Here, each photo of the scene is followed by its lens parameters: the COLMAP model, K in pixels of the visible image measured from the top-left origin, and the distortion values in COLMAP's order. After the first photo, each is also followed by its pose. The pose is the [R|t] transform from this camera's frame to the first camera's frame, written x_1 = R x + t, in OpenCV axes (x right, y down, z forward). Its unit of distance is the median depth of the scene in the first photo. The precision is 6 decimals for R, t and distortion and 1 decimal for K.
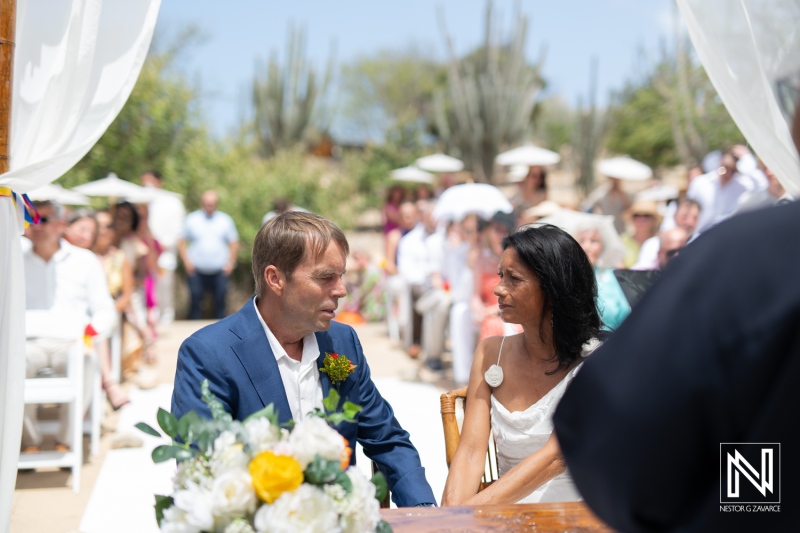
lens RADIAL K [[1135.2, 0, 423.3], [0, 1135.2, 294.1], [0, 0, 1]] dist [-0.067466, 0.062532]
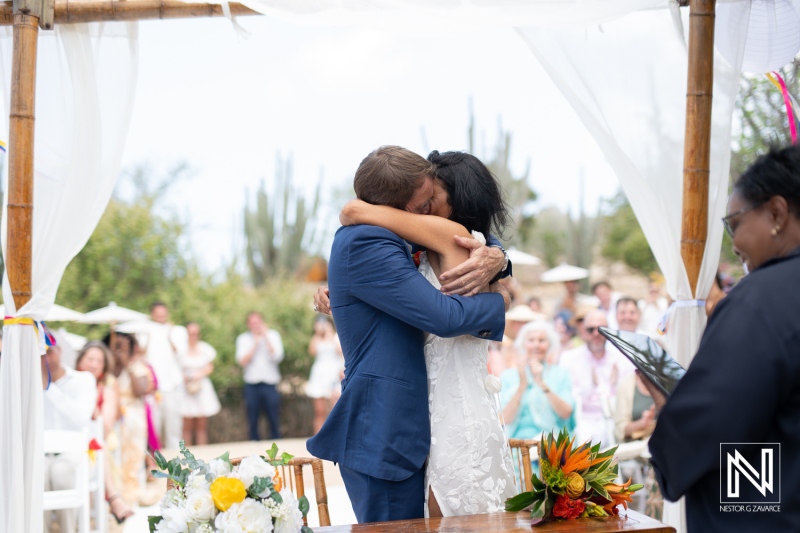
lens RADIAL K [[1185.7, 0, 400.0], [0, 1185.7, 266.5], [0, 0, 1]] dist [-0.064319, -0.008001]
pose [[0.997754, -0.062815, -0.023252, 0.018573], [0.059318, 0.989894, -0.128809, 0.009842], [0.031108, 0.127140, 0.991397, -0.070572]]
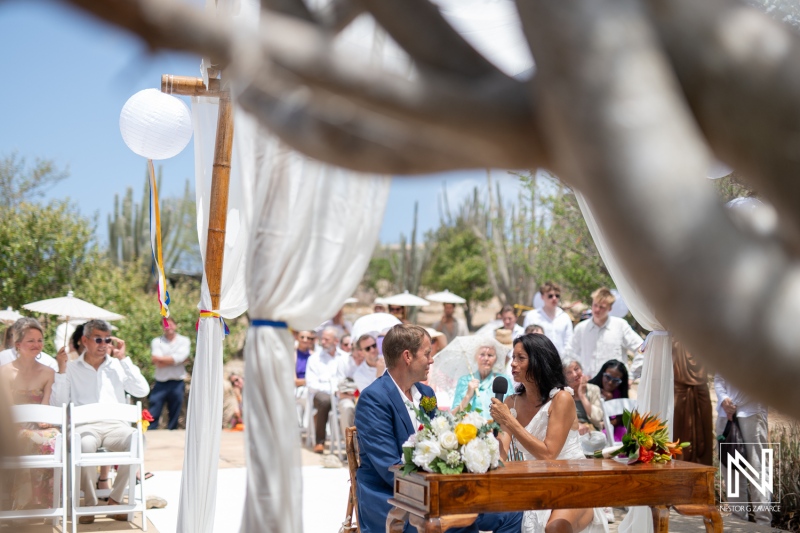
lens RADIAL K [[1135.2, 0, 423.3], [0, 1135.2, 294.1], [0, 0, 1]] dist [-0.067466, 0.062532]
pose [[0.983676, 0.013595, 0.179435, -0.081998], [0.007105, 0.993430, -0.114217, 0.017532], [-0.179809, 0.113627, 0.977117, -0.172181]]
